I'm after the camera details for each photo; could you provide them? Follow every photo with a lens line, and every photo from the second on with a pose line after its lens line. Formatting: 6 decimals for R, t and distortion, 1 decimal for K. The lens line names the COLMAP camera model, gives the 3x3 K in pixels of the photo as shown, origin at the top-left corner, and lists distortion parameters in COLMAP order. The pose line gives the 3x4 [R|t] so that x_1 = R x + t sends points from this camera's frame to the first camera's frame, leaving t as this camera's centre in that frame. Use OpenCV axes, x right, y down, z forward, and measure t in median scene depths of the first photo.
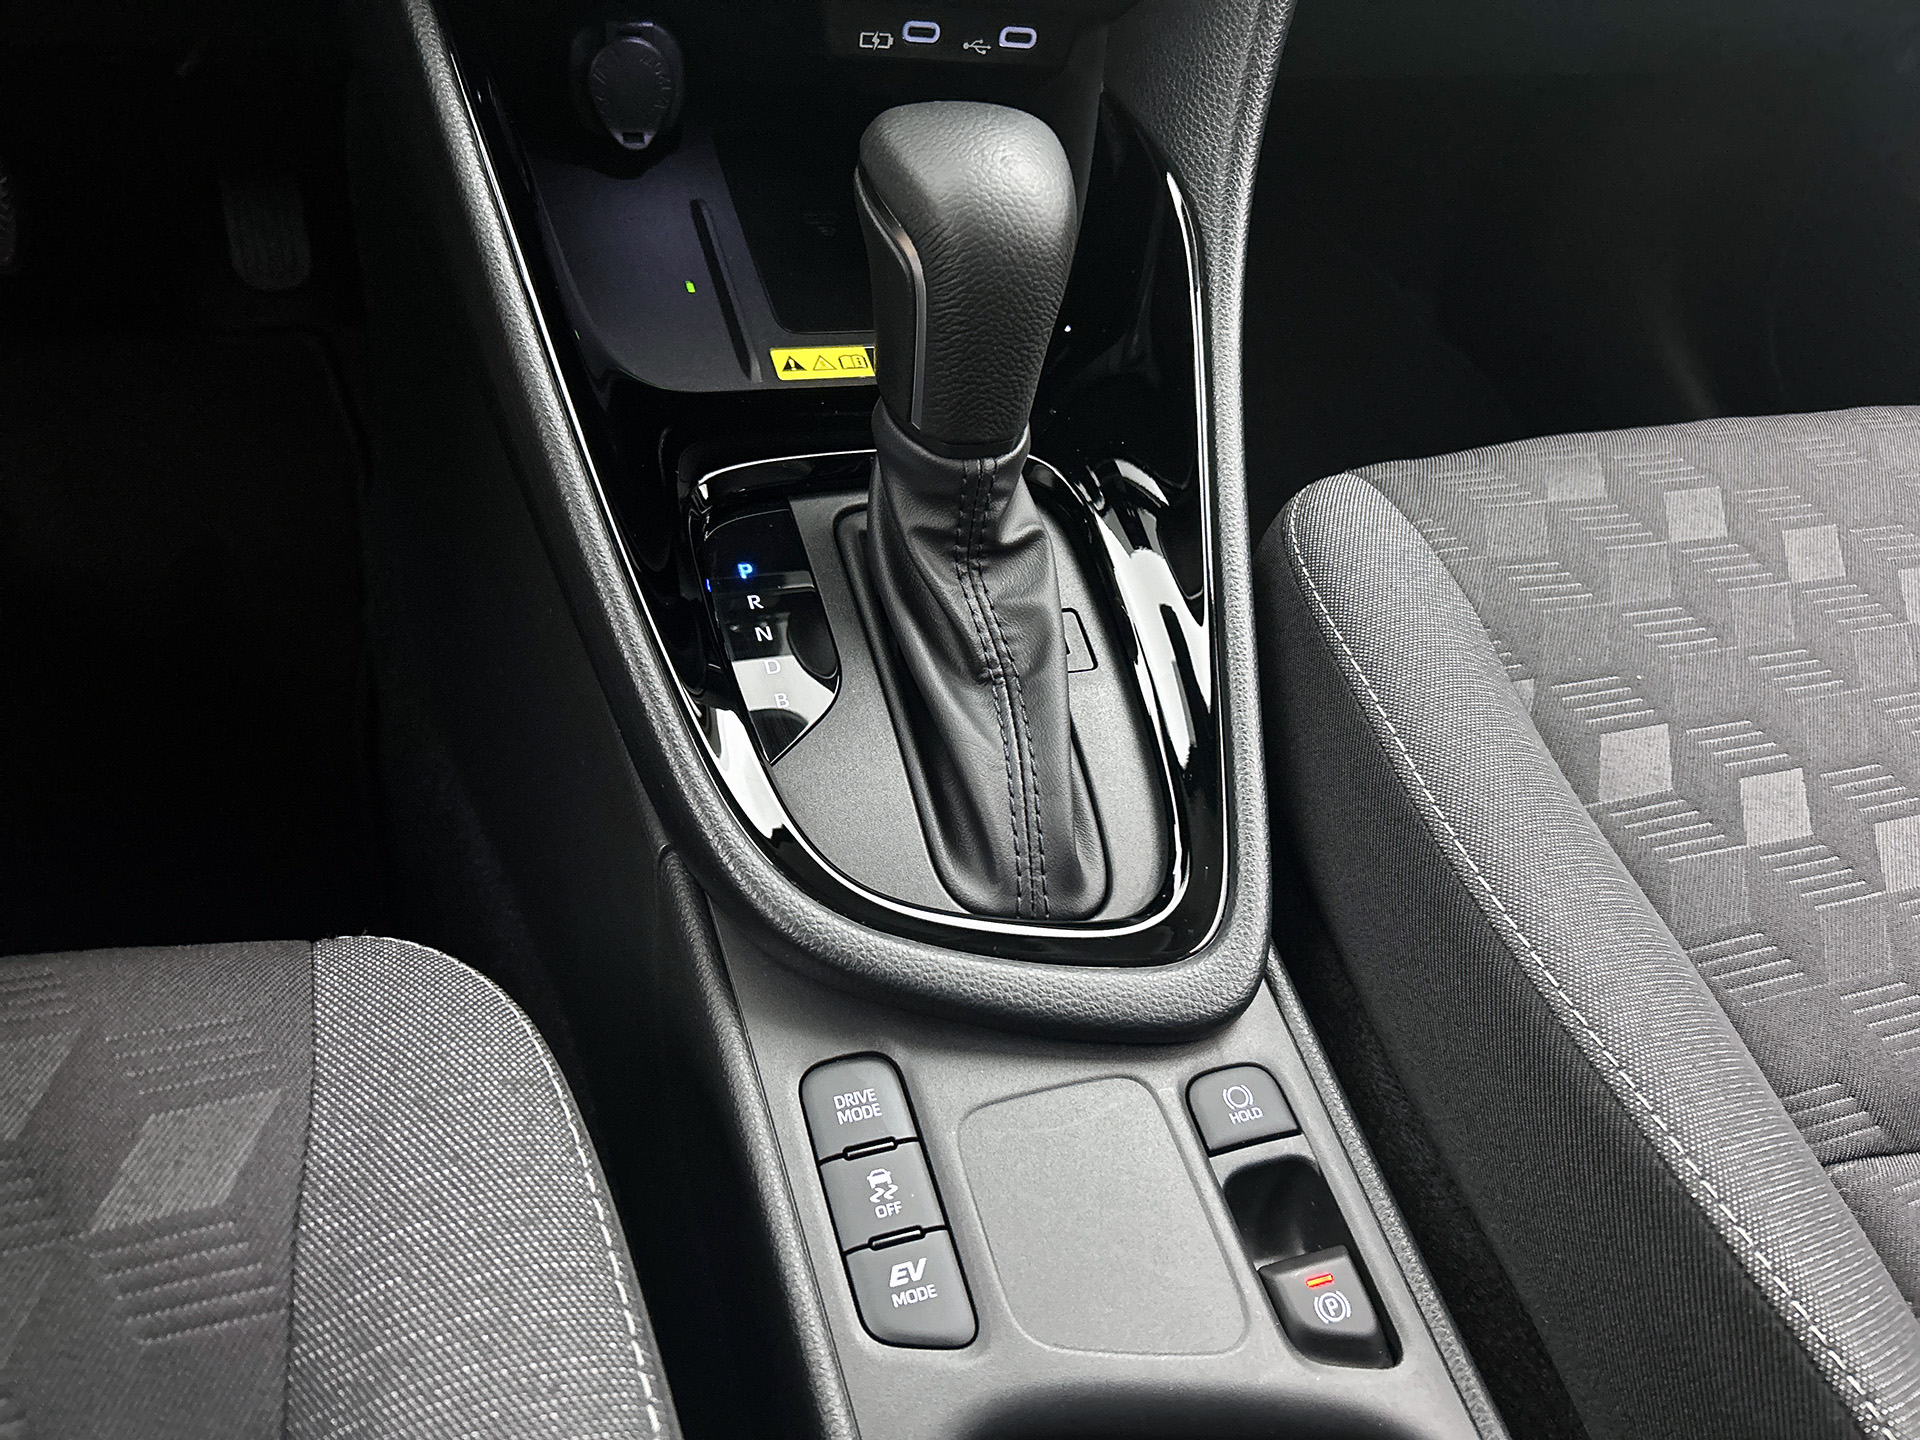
lens RADIAL K [[1438.6, 0, 930.8], [0, 1438.6, 726.9], [0, 0, 1]] dist [0.086849, -0.101924]
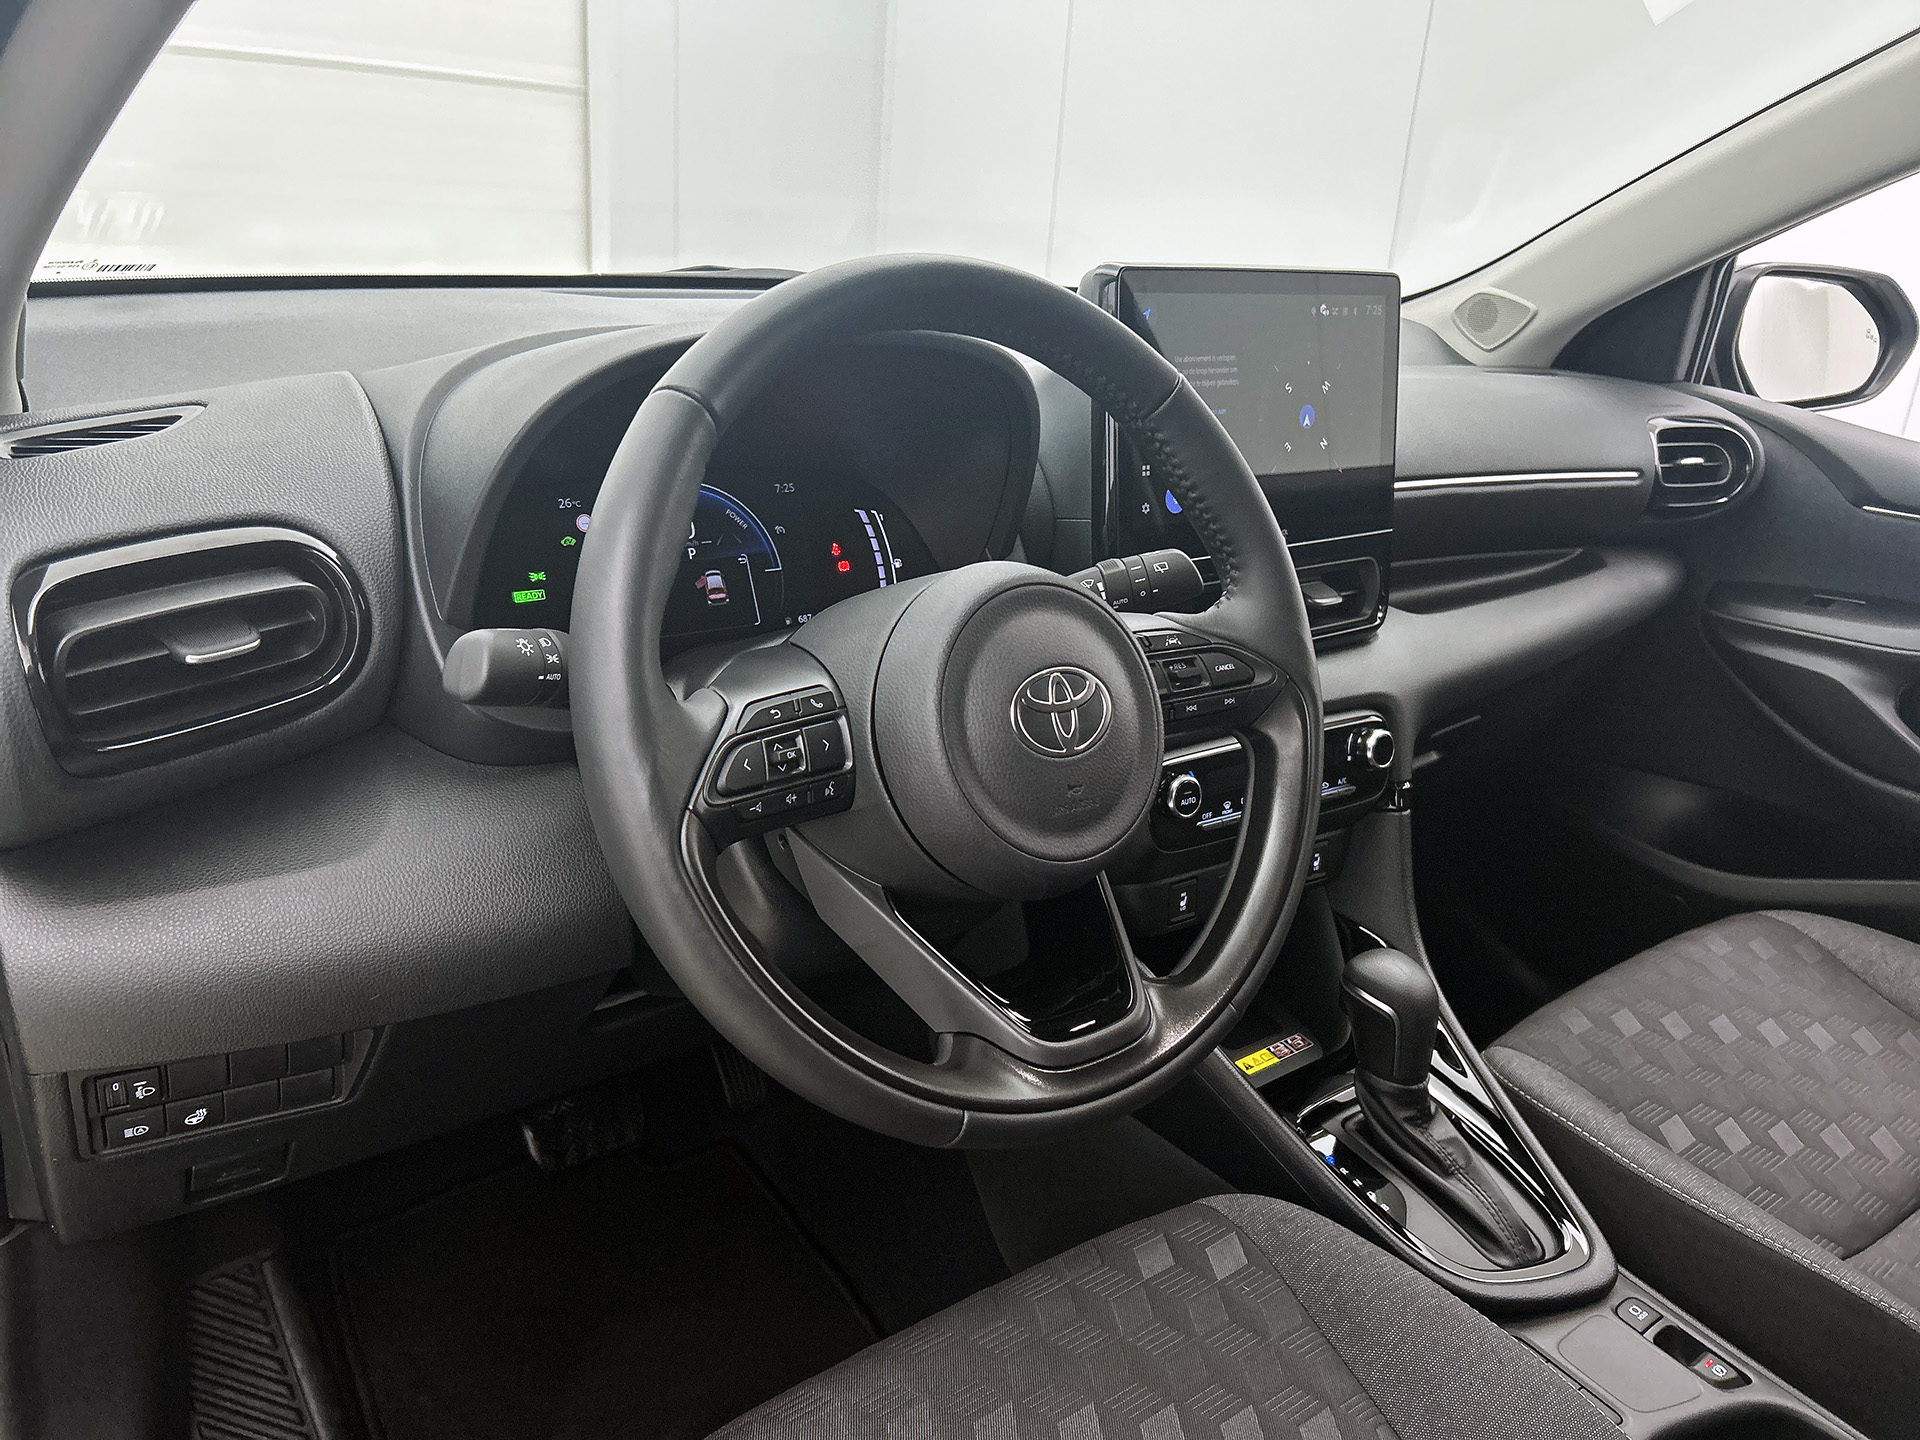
lens RADIAL K [[1473.6, 0, 960.0], [0, 1473.6, 720.0], [0, 0, 1]] dist [0.049924, -0.033281]
pose [[0.933889, -0.210782, 0.288829, -1.250937], [0.308636, 0.883054, -0.353495, -0.076807], [-0.180541, 0.419268, 0.889730, -1.319645]]
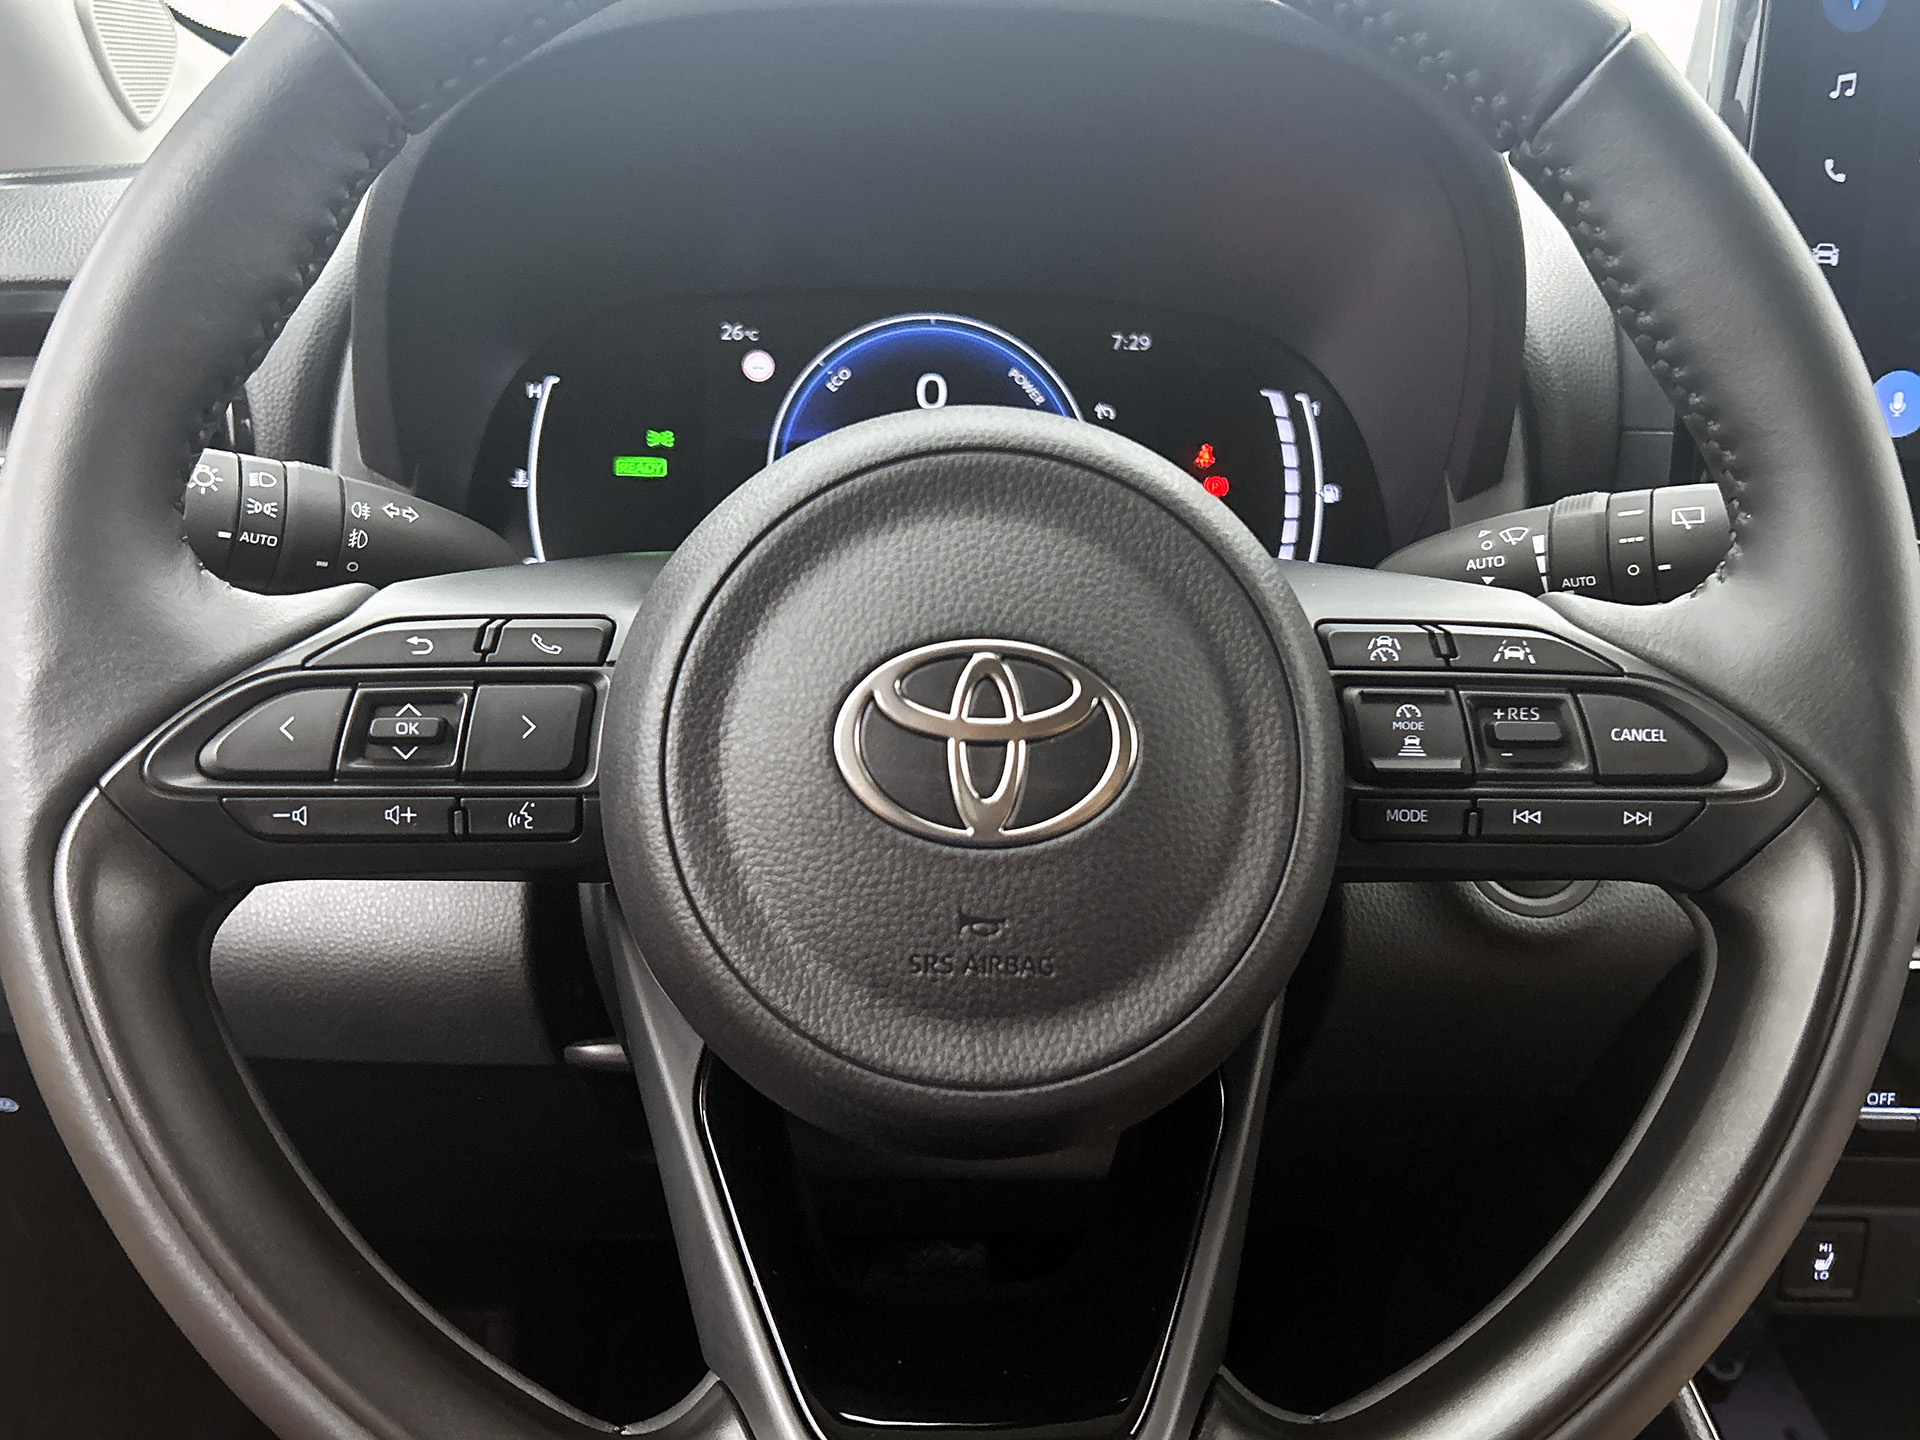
lens RADIAL K [[1791.0, 0, 960.0], [0, 1791.0, 720.0], [0, 0, 1]] dist [0.031499, -0.012768]
pose [[0.961307, -0.042288, -0.272213, -0.478145], [-0.086187, 0.892372, -0.442995, -0.252796], [0.261648, 0.449315, 0.854199, -0.648545]]
